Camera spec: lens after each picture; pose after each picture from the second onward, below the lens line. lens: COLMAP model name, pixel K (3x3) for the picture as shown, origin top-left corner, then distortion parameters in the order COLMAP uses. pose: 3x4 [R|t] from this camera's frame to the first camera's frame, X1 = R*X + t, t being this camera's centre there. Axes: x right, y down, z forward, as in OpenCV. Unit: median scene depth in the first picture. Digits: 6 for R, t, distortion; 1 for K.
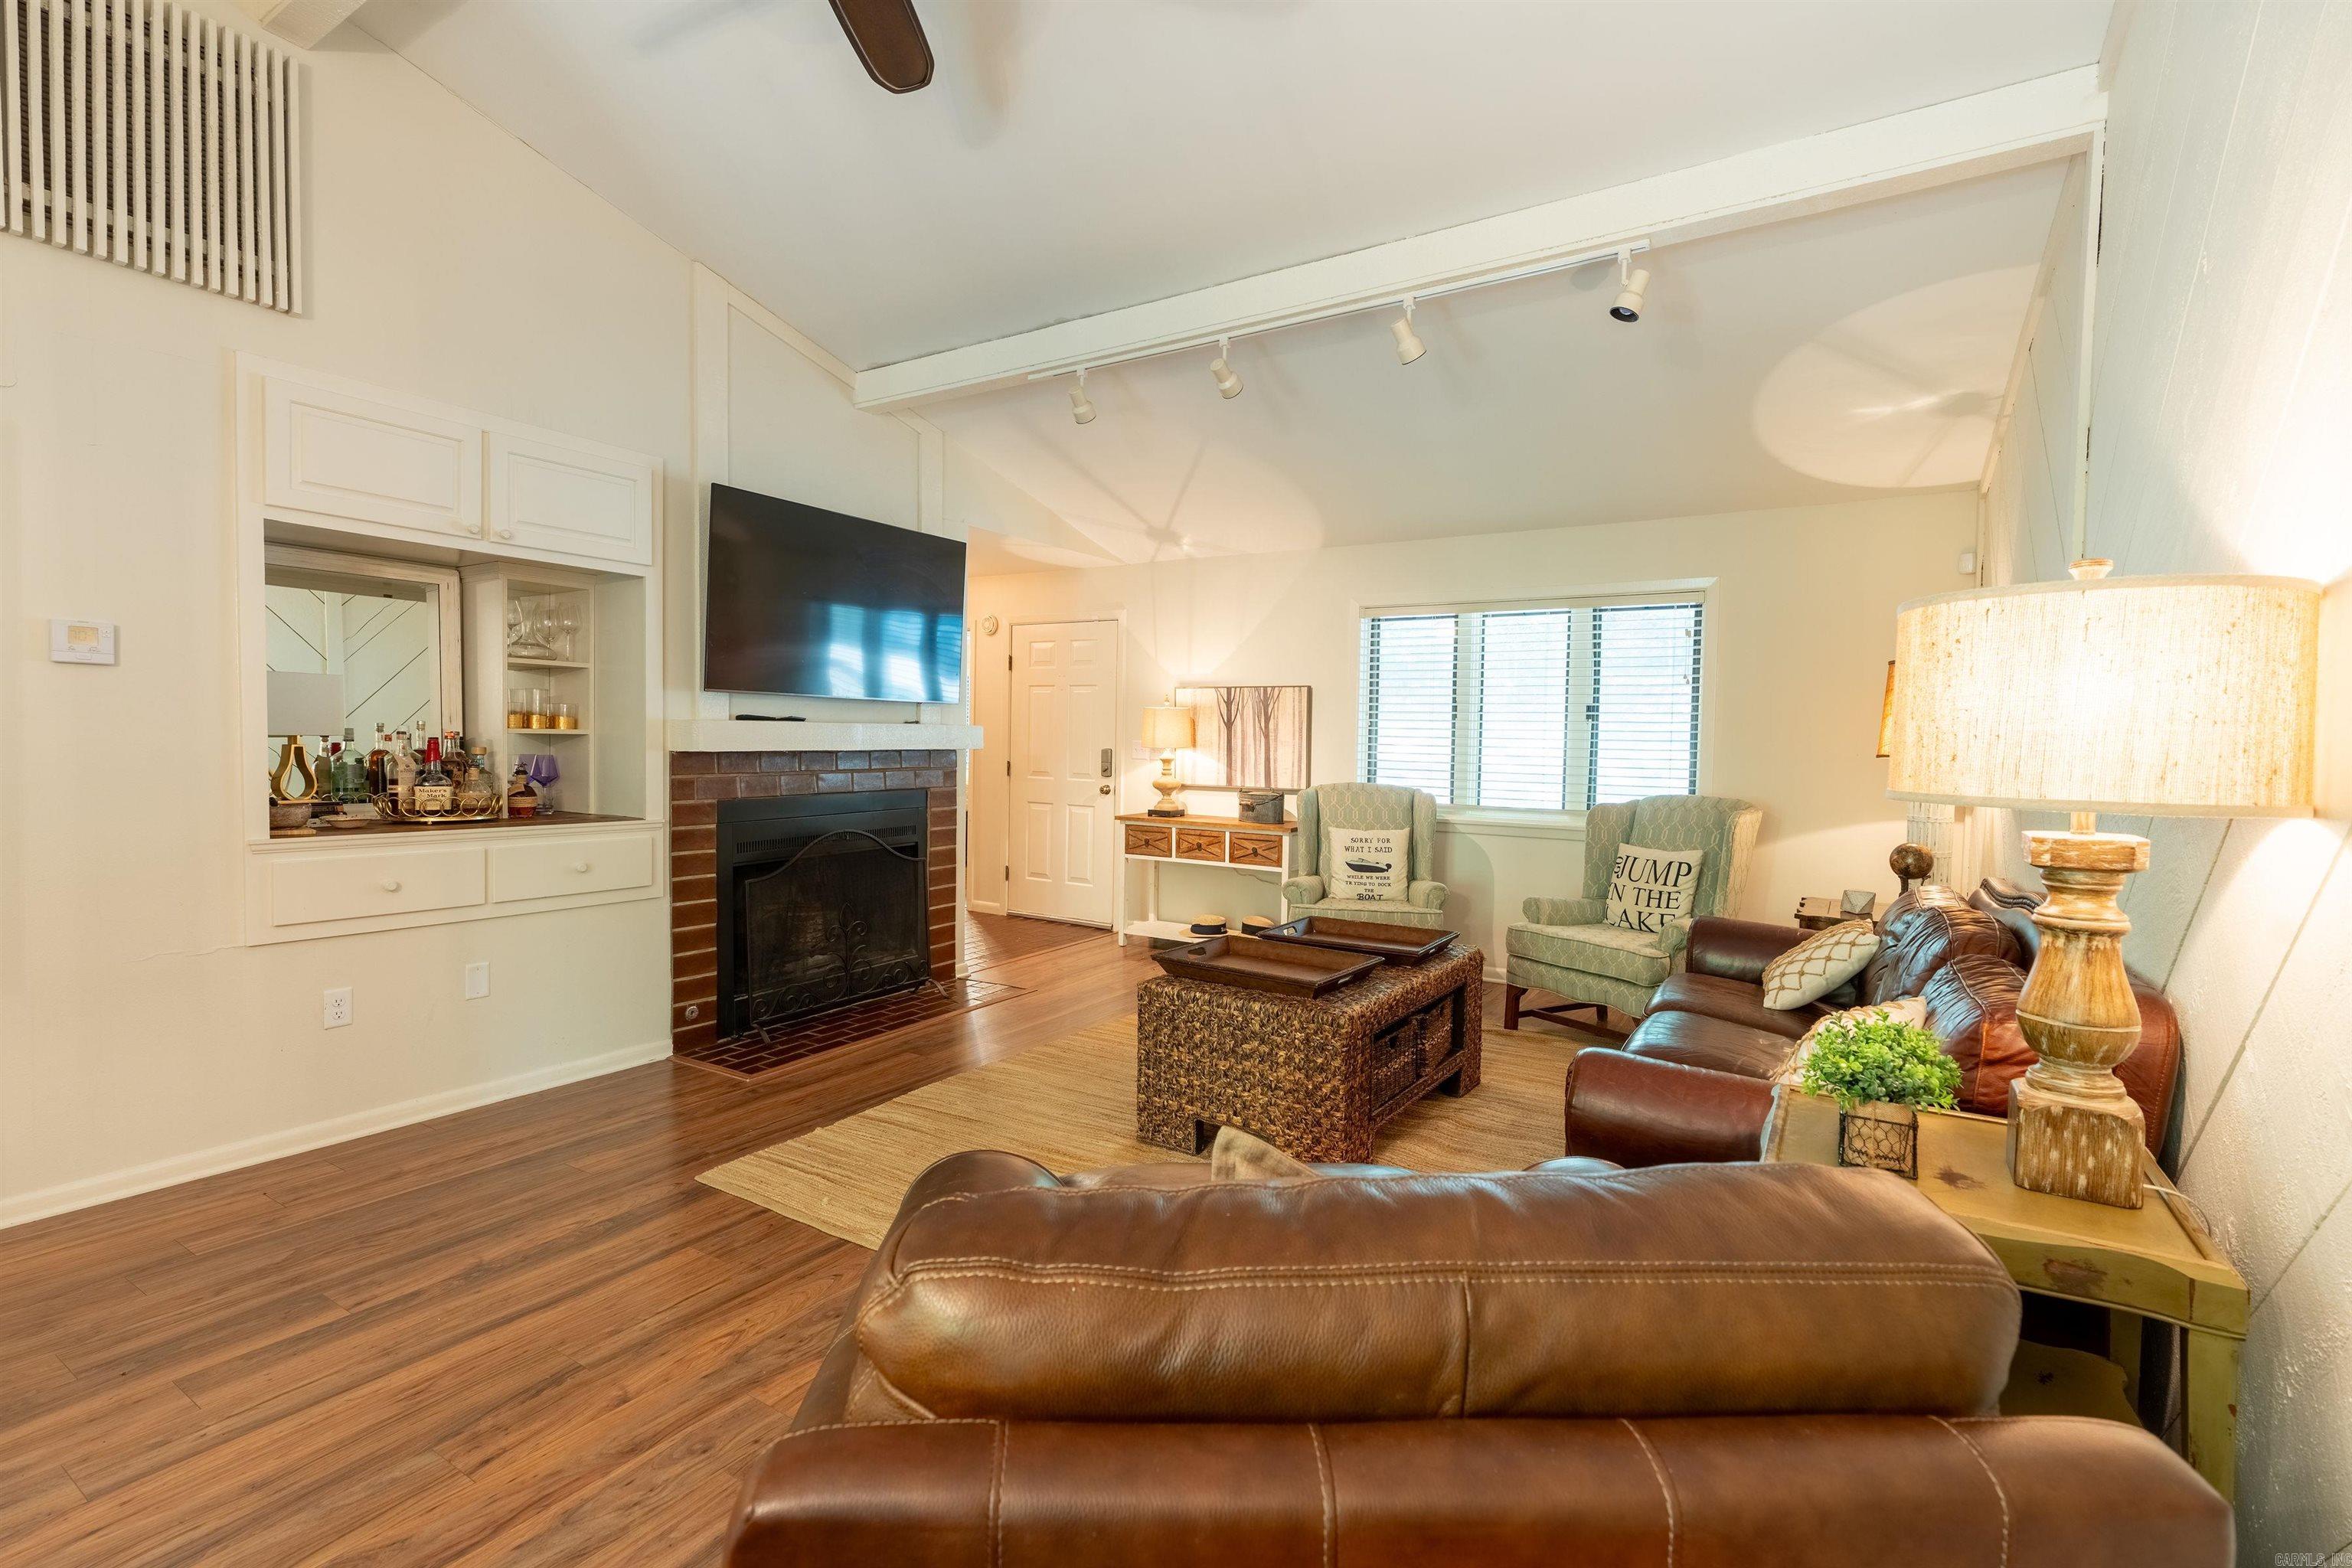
lens RADIAL K [[1053.1, 0, 1171.1], [0, 1053.1, 778.8], [0, 0, 1]] dist [-0.002461, 0.001021]
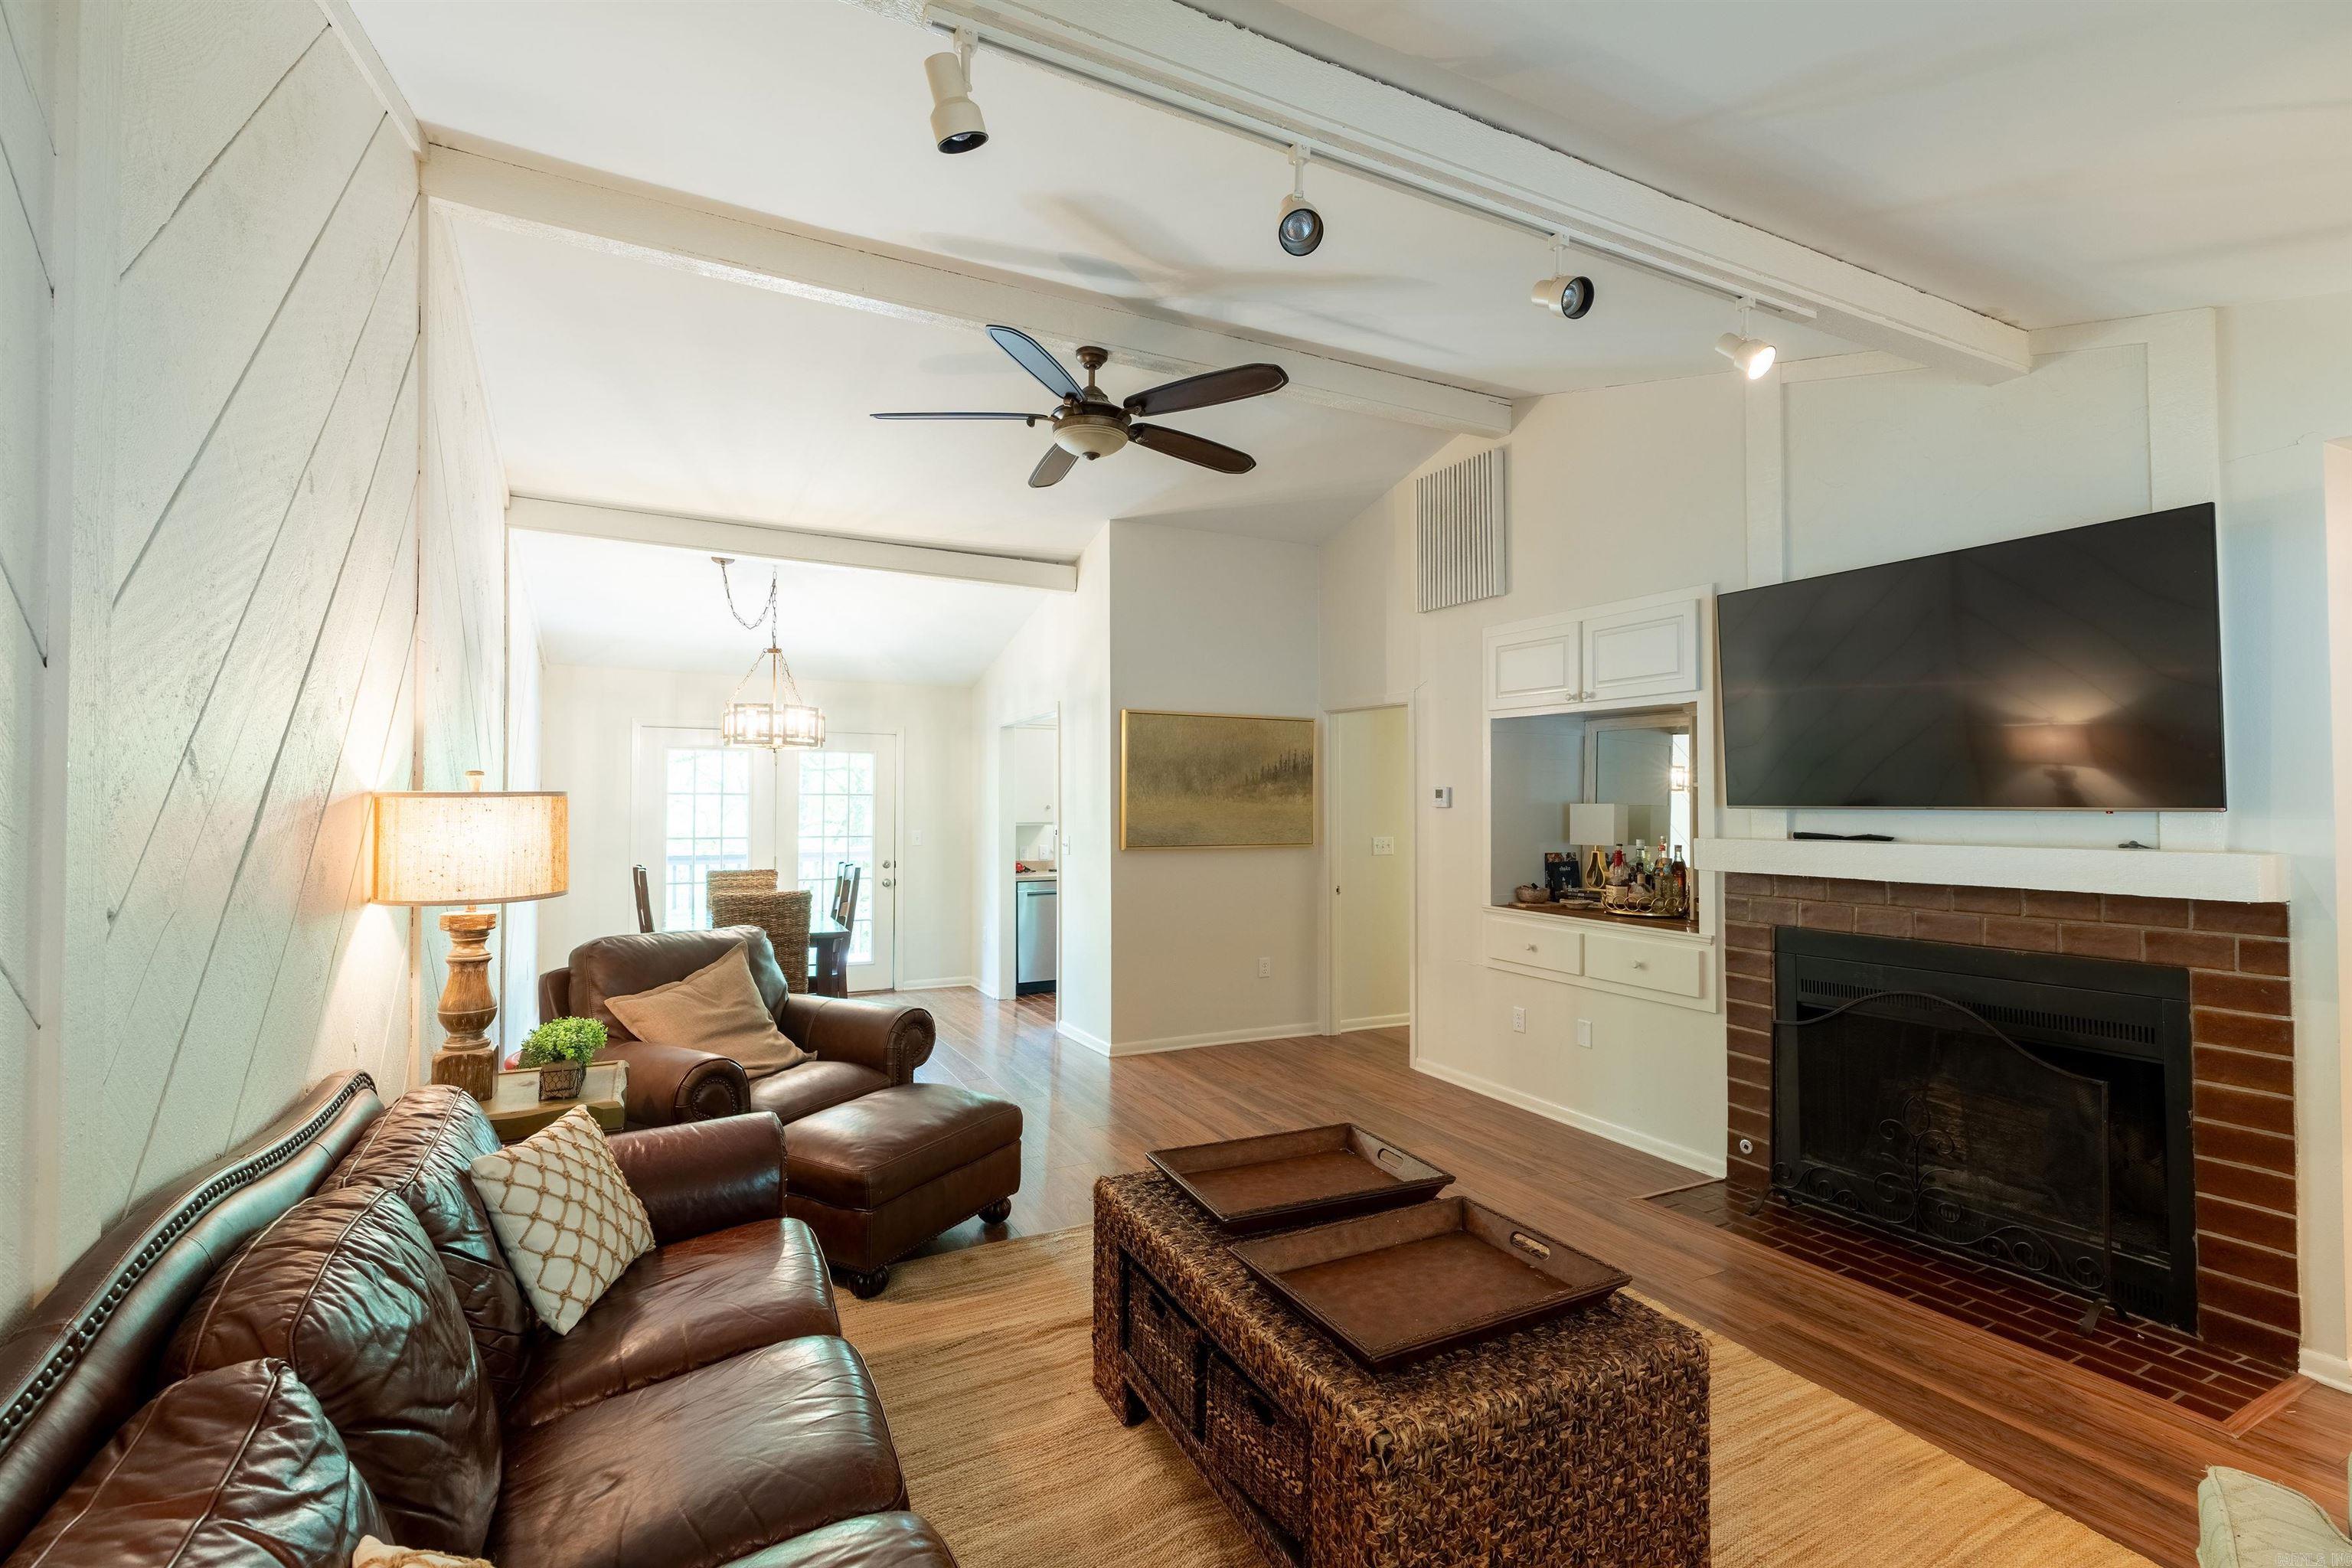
lens RADIAL K [[1053.1, 0, 1174.2], [0, 1053.1, 781.1], [0, 0, 1]] dist [-0.002461, 0.001021]
pose [[-0.509131, -0.031429, -0.860115, 0.654610], [-0.039325, 0.999139, -0.013232, -0.076329], [0.859790, 0.027087, -0.509929, 1.066509]]
